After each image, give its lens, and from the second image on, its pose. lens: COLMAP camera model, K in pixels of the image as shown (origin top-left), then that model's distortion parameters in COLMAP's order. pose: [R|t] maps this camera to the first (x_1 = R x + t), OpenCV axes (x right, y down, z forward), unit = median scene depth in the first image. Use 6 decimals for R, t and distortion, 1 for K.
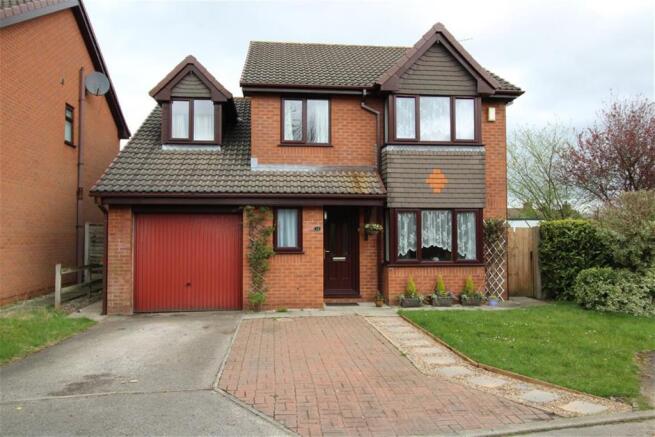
lens RADIAL K [[306.3, 0, 327.5], [0, 306.3, 218.5], [0, 0, 1]] dist [0.001814, 0.000253]
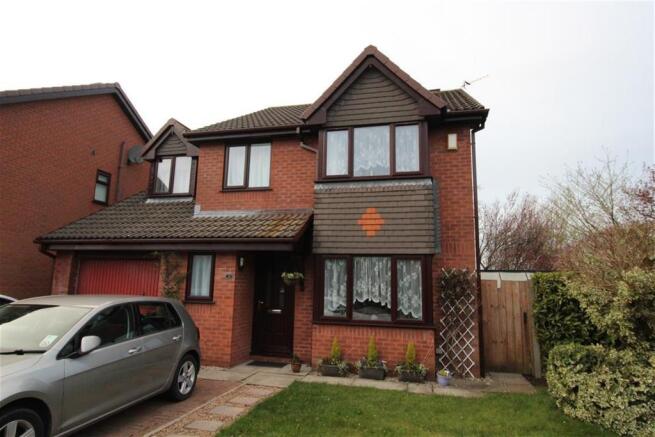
lens RADIAL K [[283.9, 0, 327.8], [0, 283.9, 243.2], [0, 0, 1]] dist [-0.000908, -0.000135]
pose [[0.973080, -0.009768, -0.230262, 0.415483], [-0.012431, 0.995423, -0.094757, 0.010411], [0.230134, 0.095068, 0.968504, 0.223290]]
